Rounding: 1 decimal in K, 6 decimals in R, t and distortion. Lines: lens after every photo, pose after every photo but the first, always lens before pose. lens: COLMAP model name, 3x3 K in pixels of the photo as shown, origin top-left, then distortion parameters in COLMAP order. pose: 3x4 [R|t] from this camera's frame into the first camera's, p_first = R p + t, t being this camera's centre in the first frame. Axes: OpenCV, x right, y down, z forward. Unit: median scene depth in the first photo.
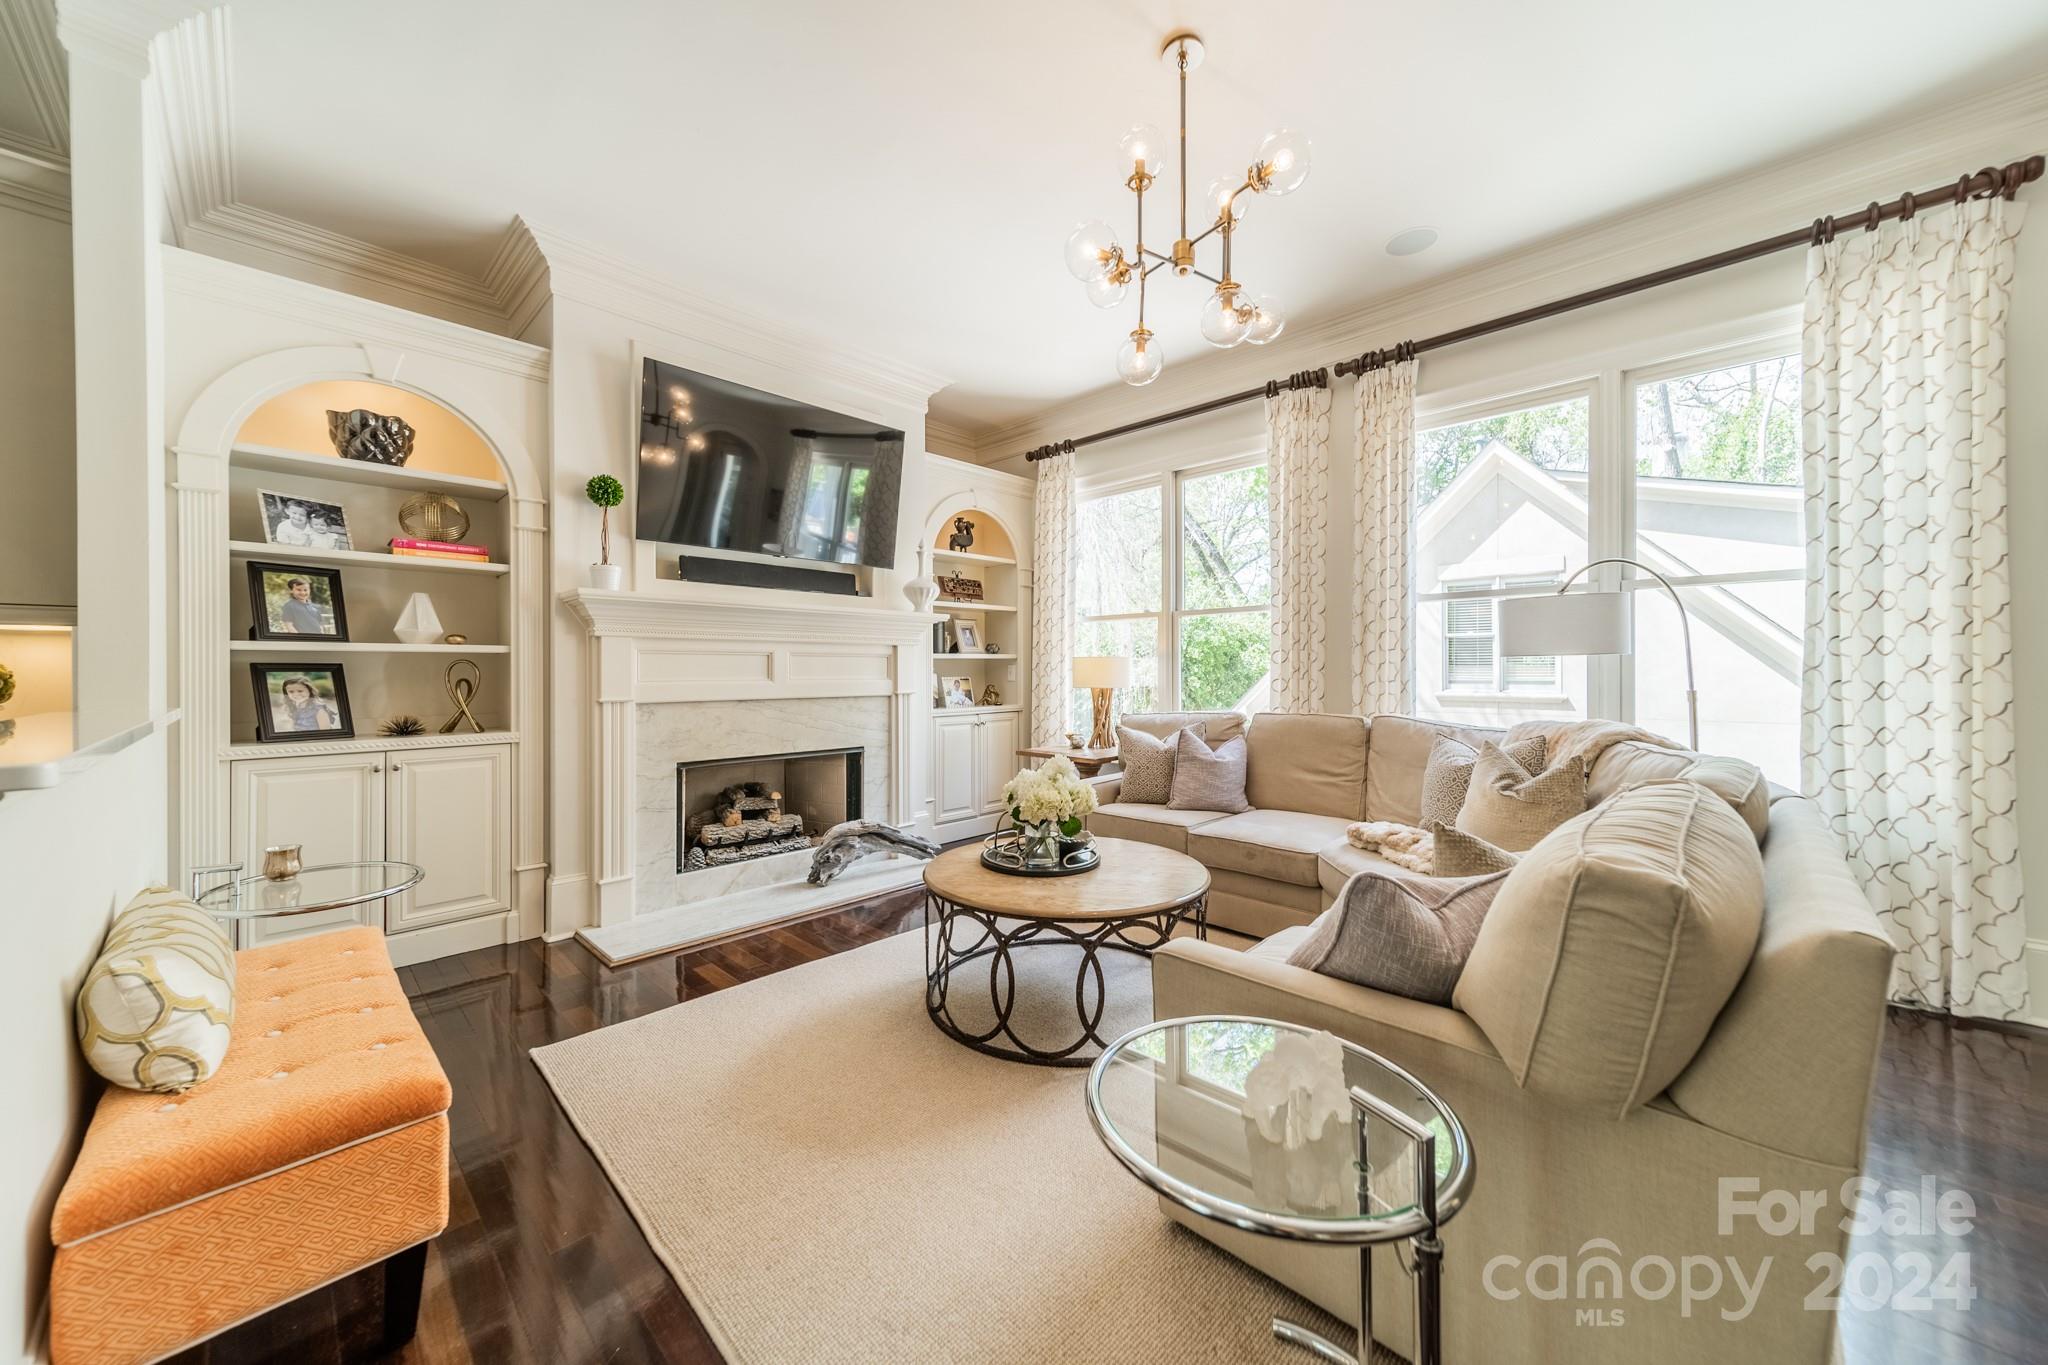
lens RADIAL K [[722.3, 0, 1021.8], [0, 722.3, 669.6], [0, 0, 1]] dist [0.007496, -0.000059]
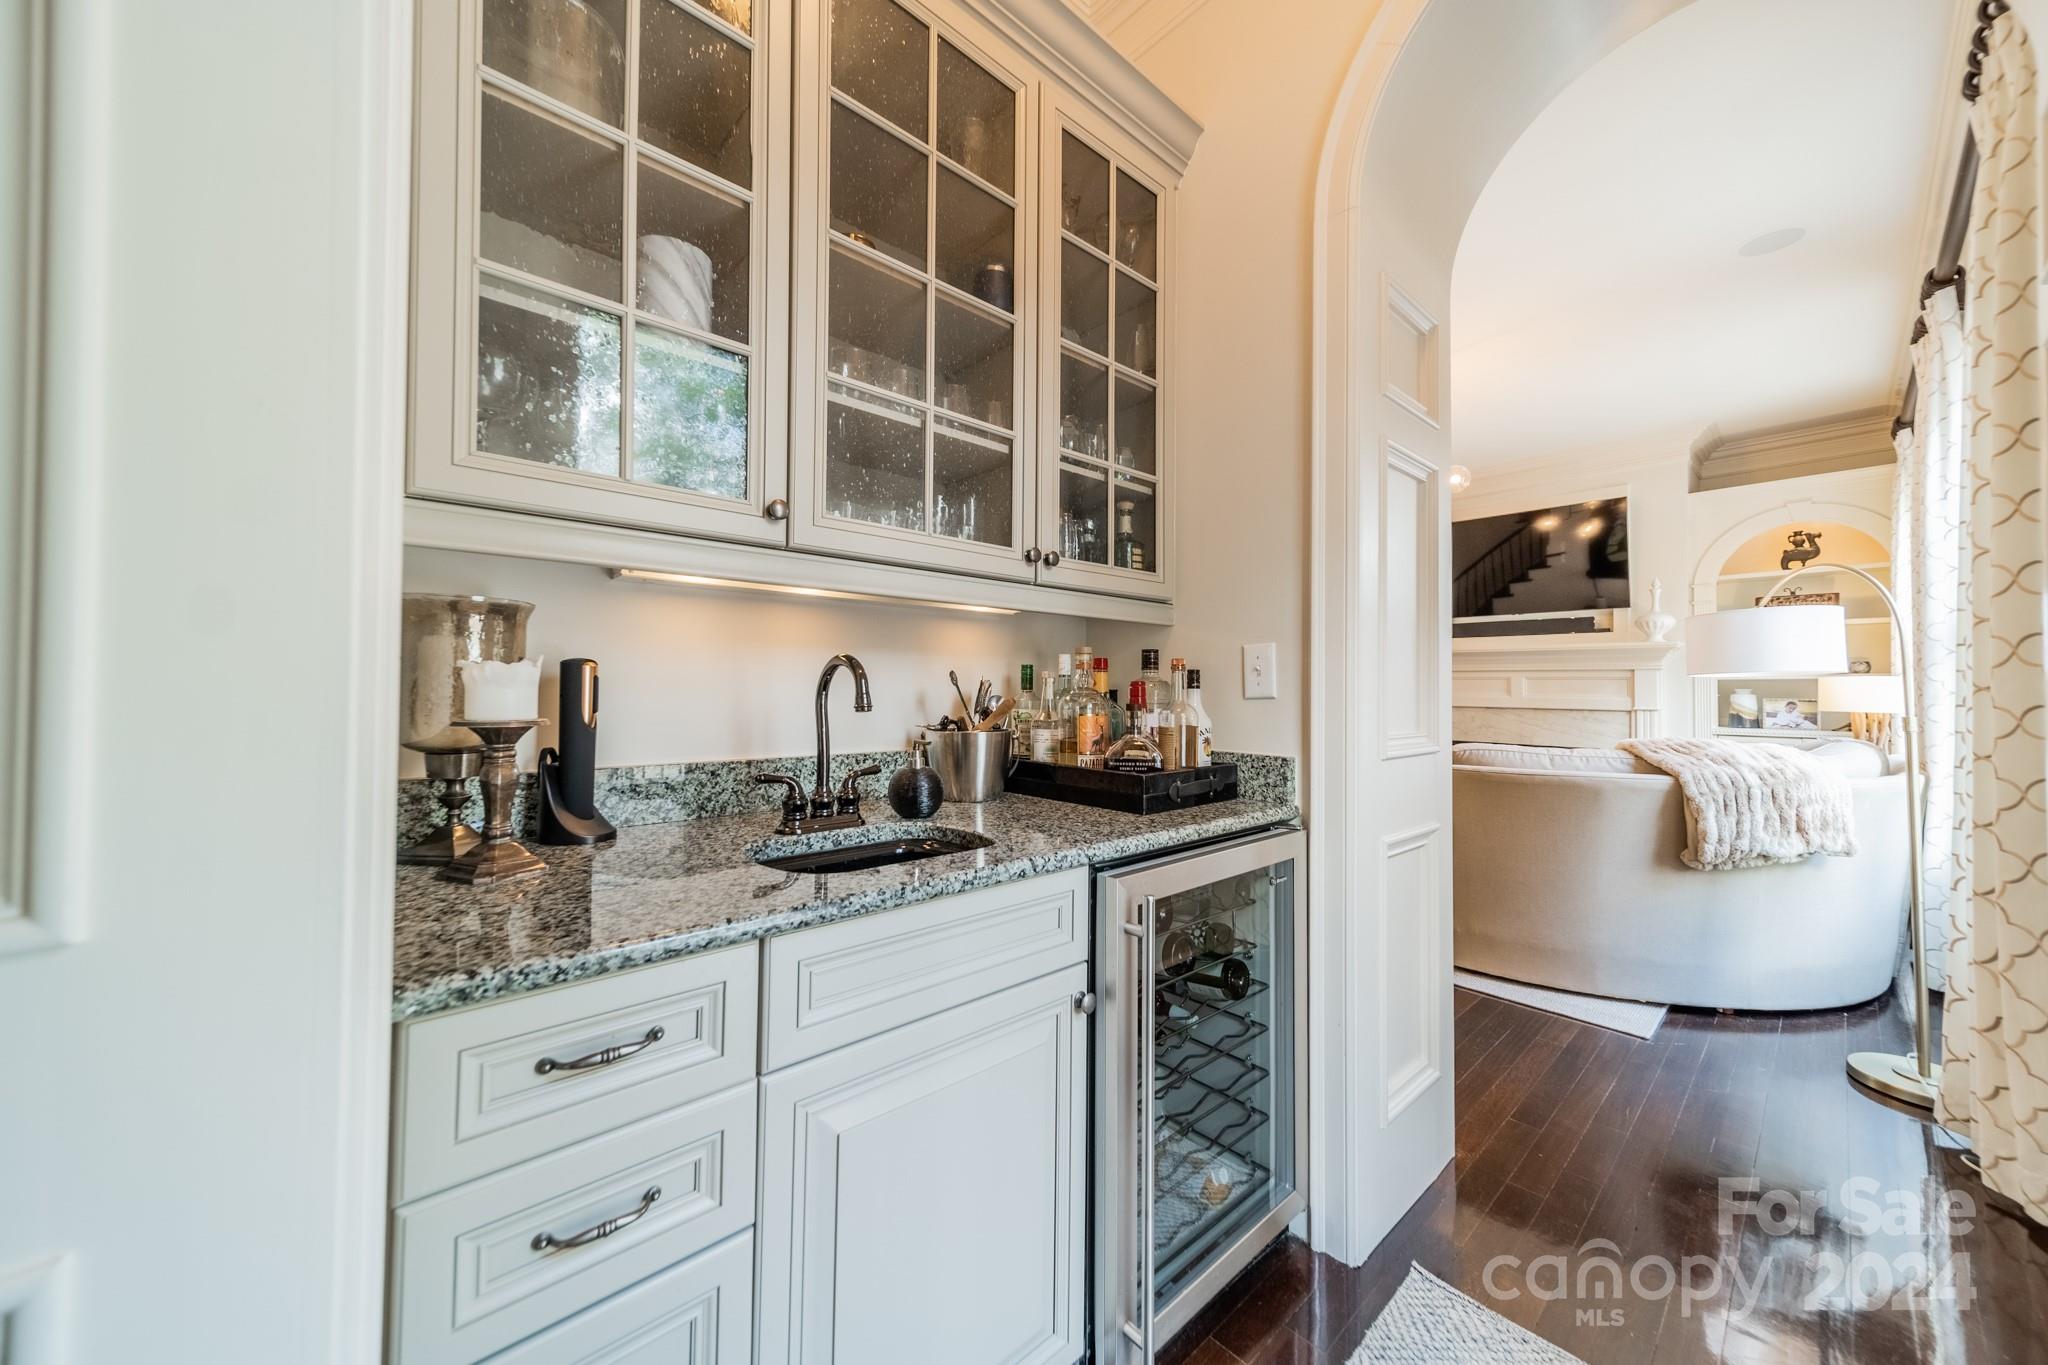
lens RADIAL K [[722.3, 0, 1026.5], [0, 722.3, 677.7], [0, 0, 1]] dist [0.007496, -0.000059]
pose [[-0.076496, -0.010367, -0.997016, 2.194411], [-0.009198, 0.999911, -0.009691, 0.000736], [0.997027, 0.008429, -0.076584, 0.155641]]
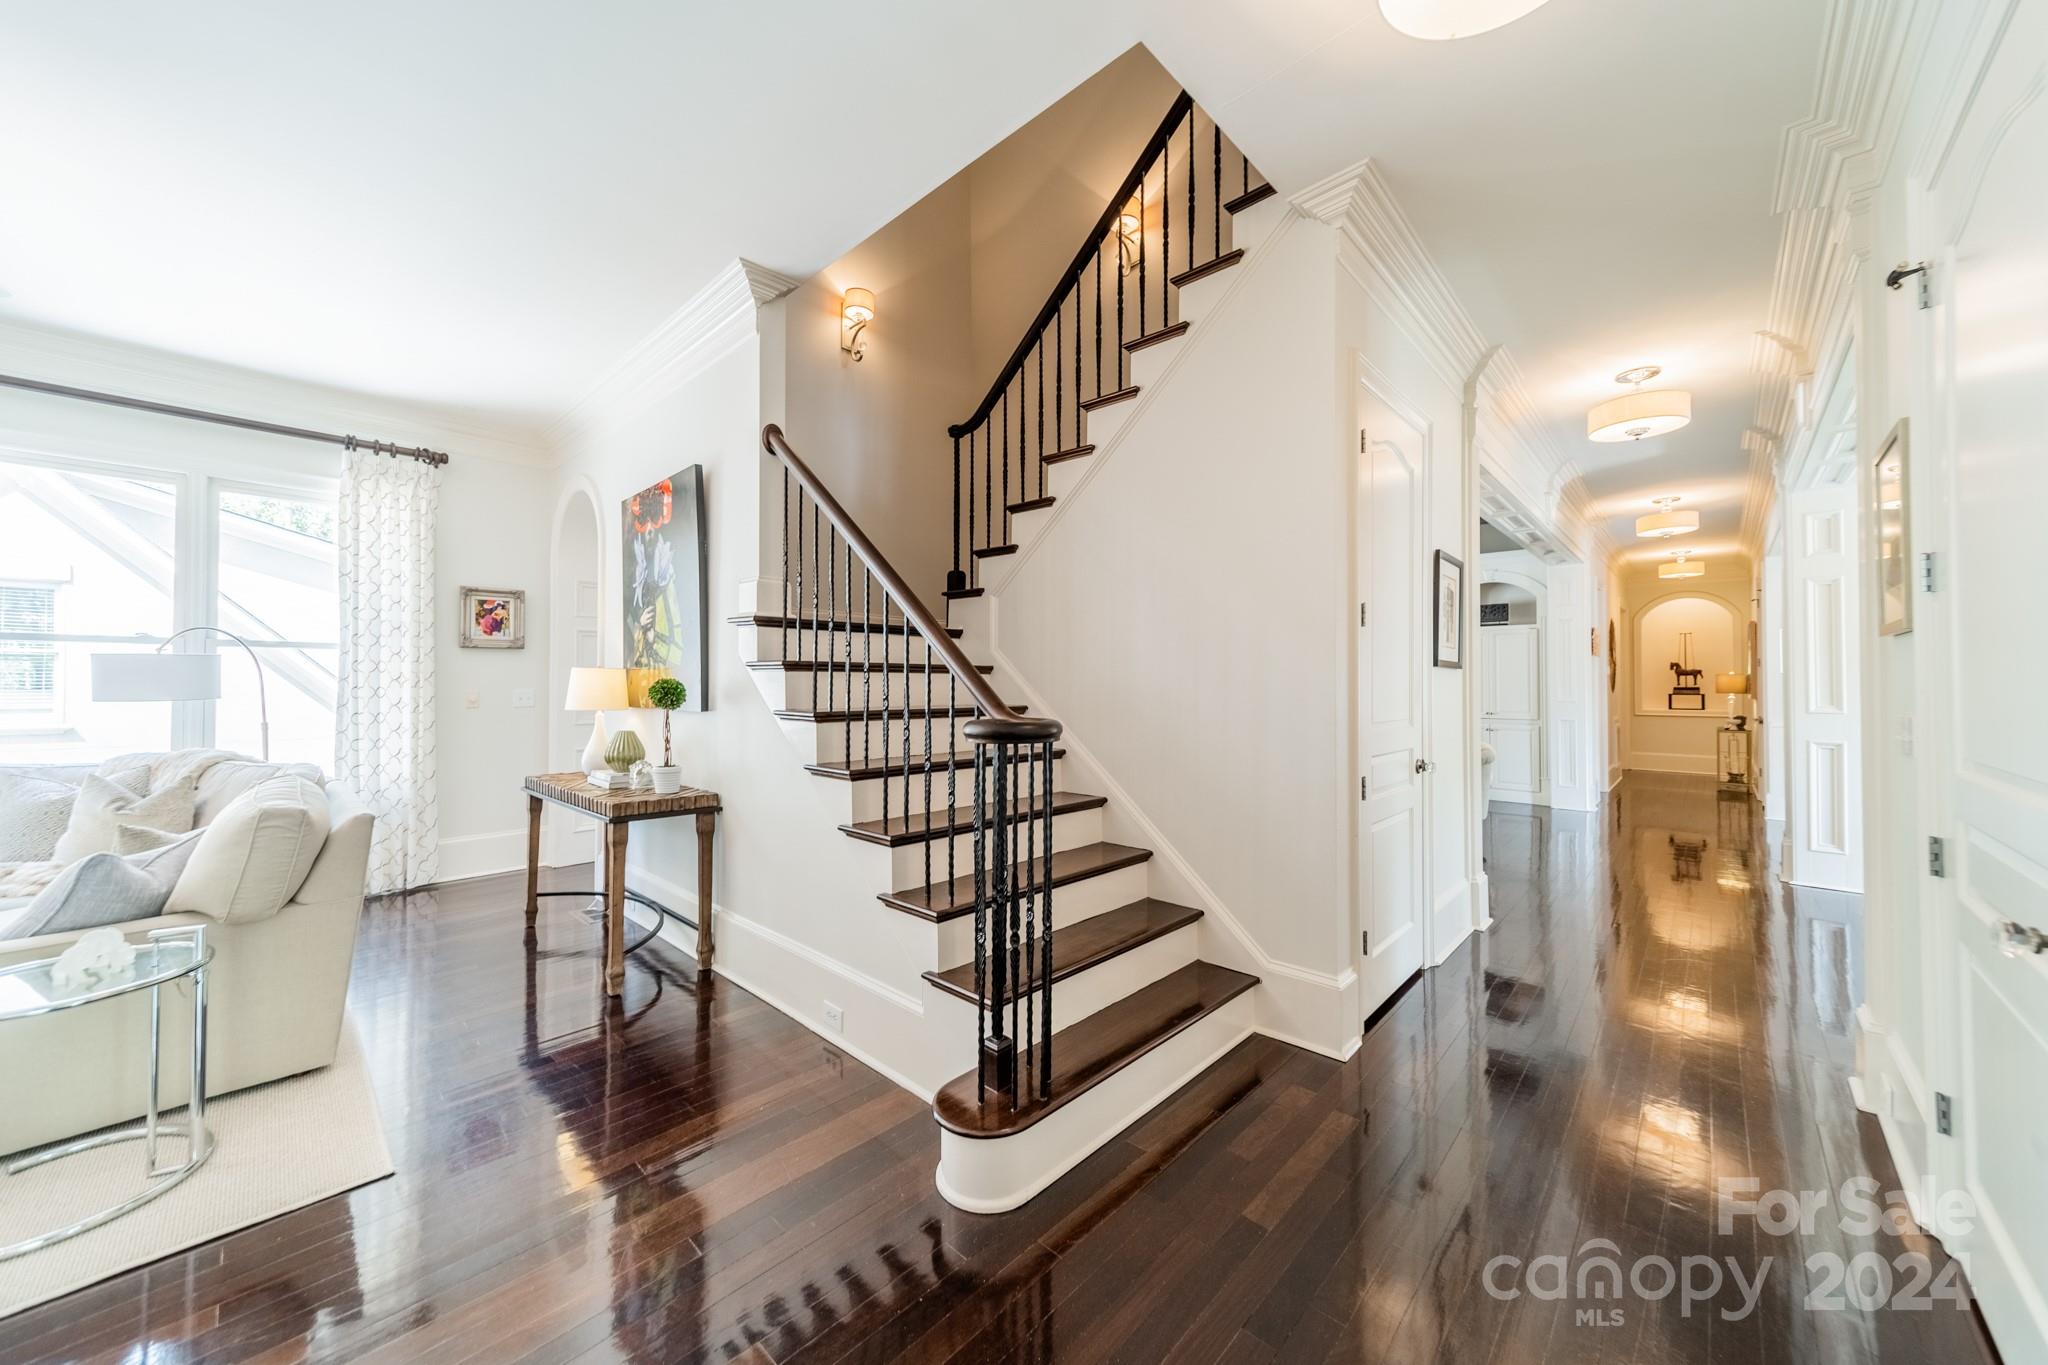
lens RADIAL K [[722.3, 0, 1022.7], [0, 722.3, 675.3], [0, 0, 1]] dist [0.007496, -0.000059]
pose [[-0.016335, 0.015094, 0.999753, -0.602769], [-0.002225, 0.999883, -0.015132, -0.051065], [-0.999864, -0.002472, -0.016300, -0.526666]]
